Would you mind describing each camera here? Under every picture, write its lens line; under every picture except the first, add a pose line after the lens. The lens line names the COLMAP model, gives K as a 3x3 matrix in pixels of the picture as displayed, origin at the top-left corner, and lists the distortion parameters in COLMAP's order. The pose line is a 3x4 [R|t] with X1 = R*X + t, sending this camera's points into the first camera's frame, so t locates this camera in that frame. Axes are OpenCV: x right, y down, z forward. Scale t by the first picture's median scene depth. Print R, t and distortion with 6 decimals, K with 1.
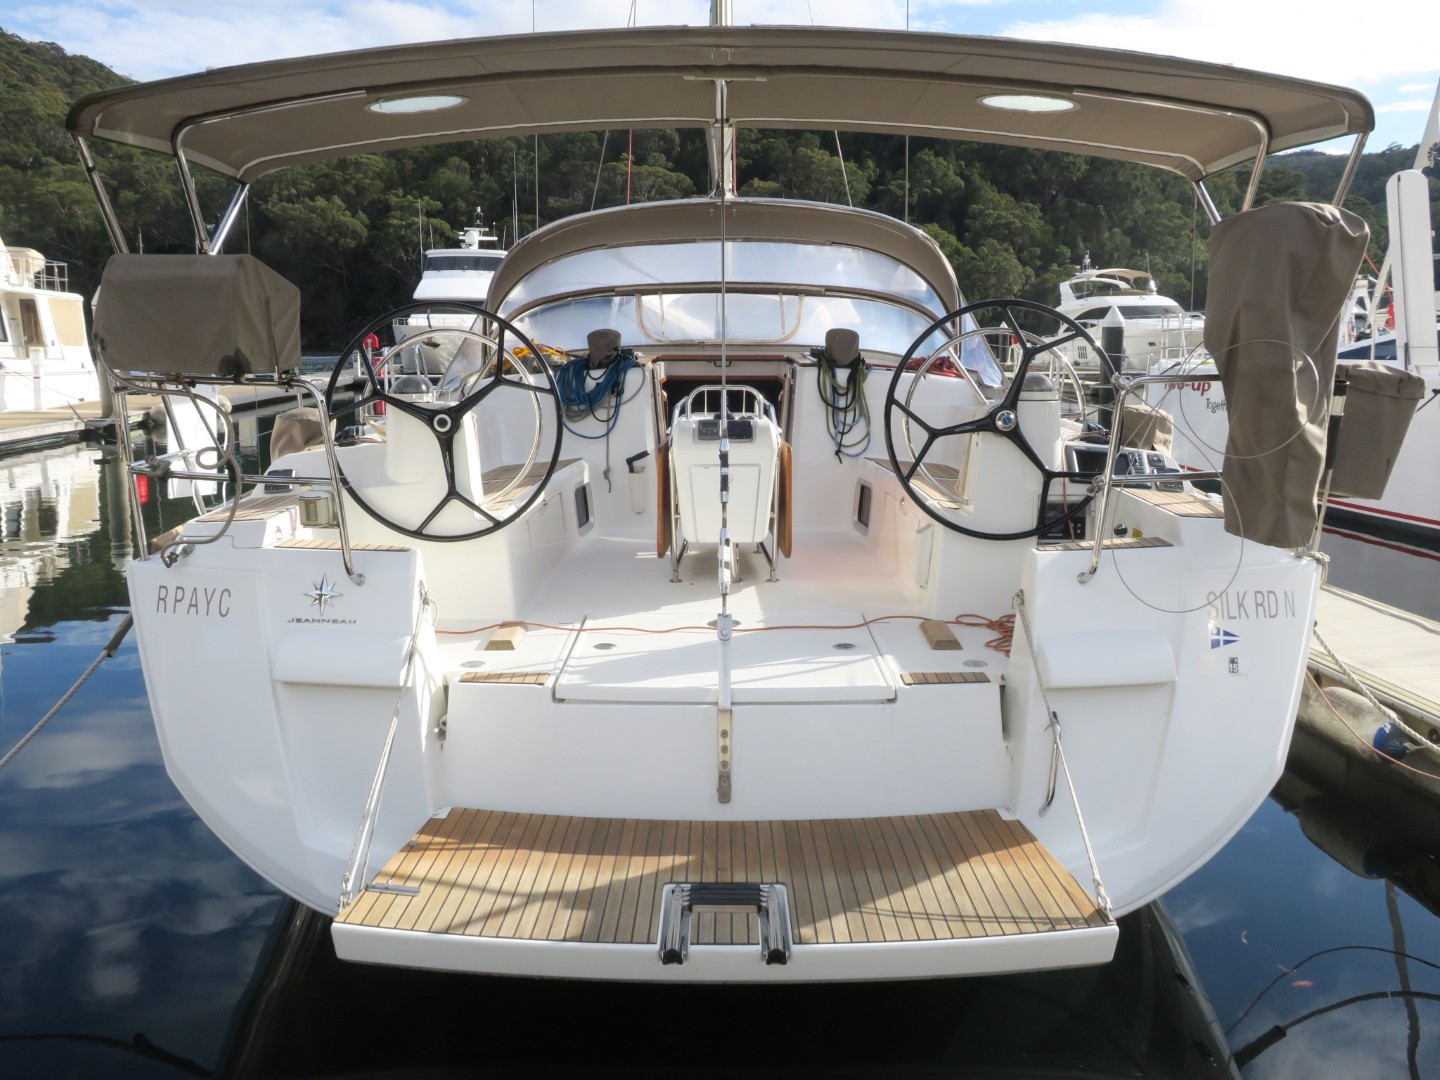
lens RADIAL K [[1304.0, 0, 720.0], [0, 1304.0, 540.0], [0, 0, 1]] dist [0.001055, -0.002017]
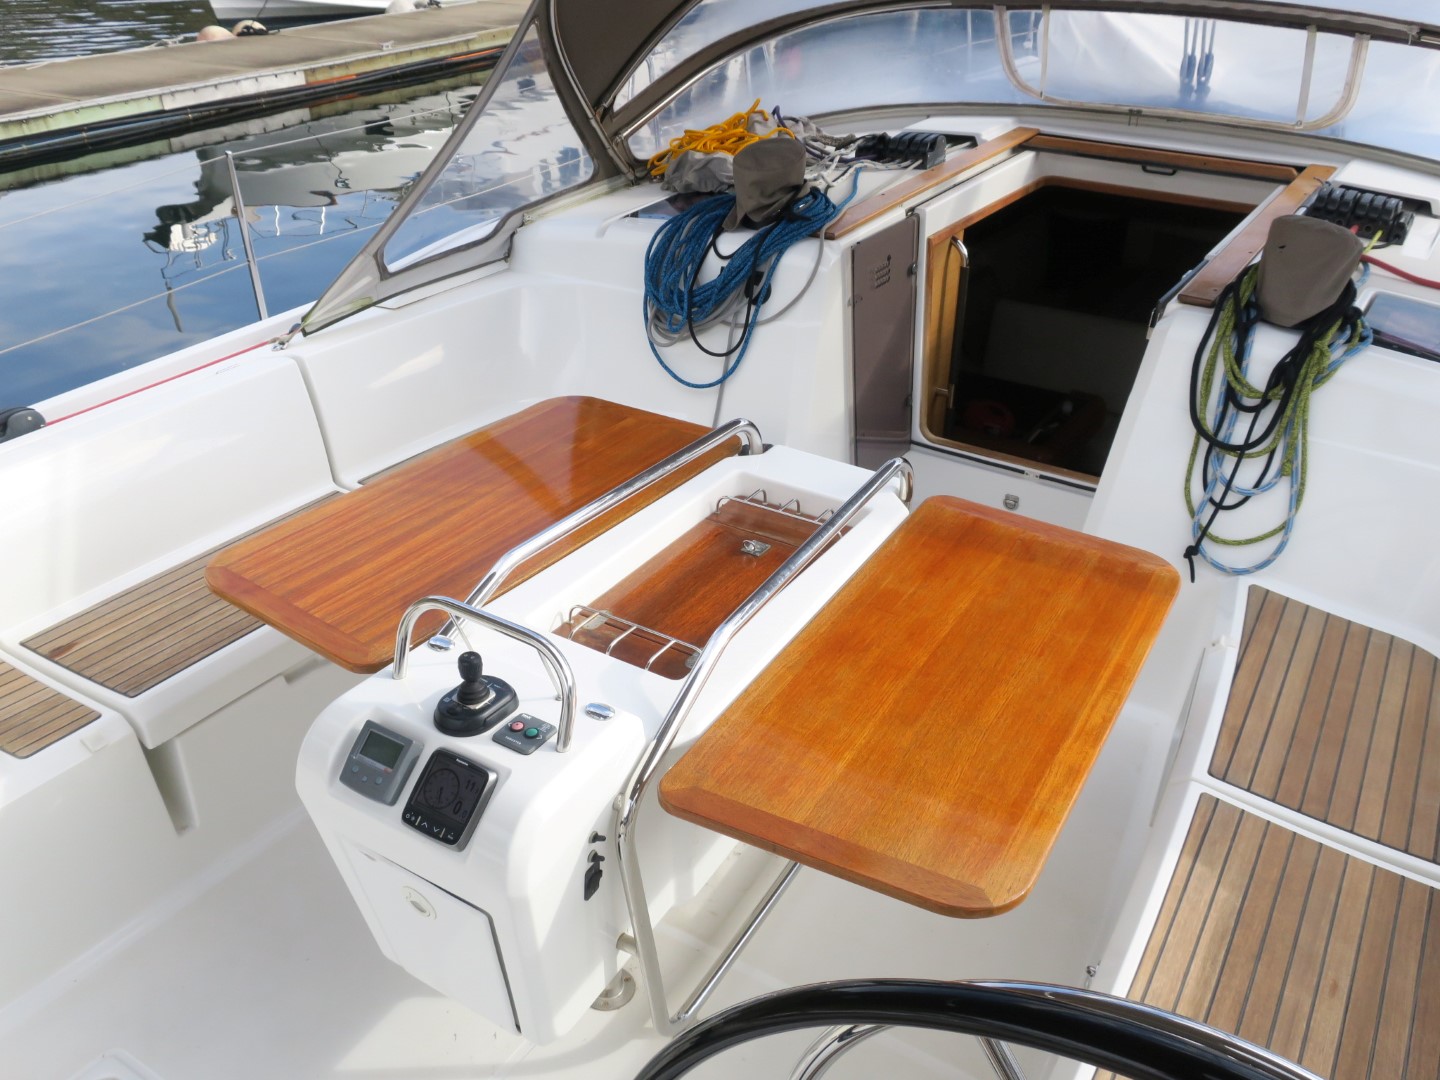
lens RADIAL K [[1270.8, 0, 720.0], [0, 1270.8, 540.0], [0, 0, 1]] dist [-0.004412, 0.004178]
pose [[0.830311, 0.275532, -0.484423, 0.157142], [-0.091169, 0.924677, 0.369676, -0.200399], [0.549793, -0.262782, 0.792889, 0.608225]]
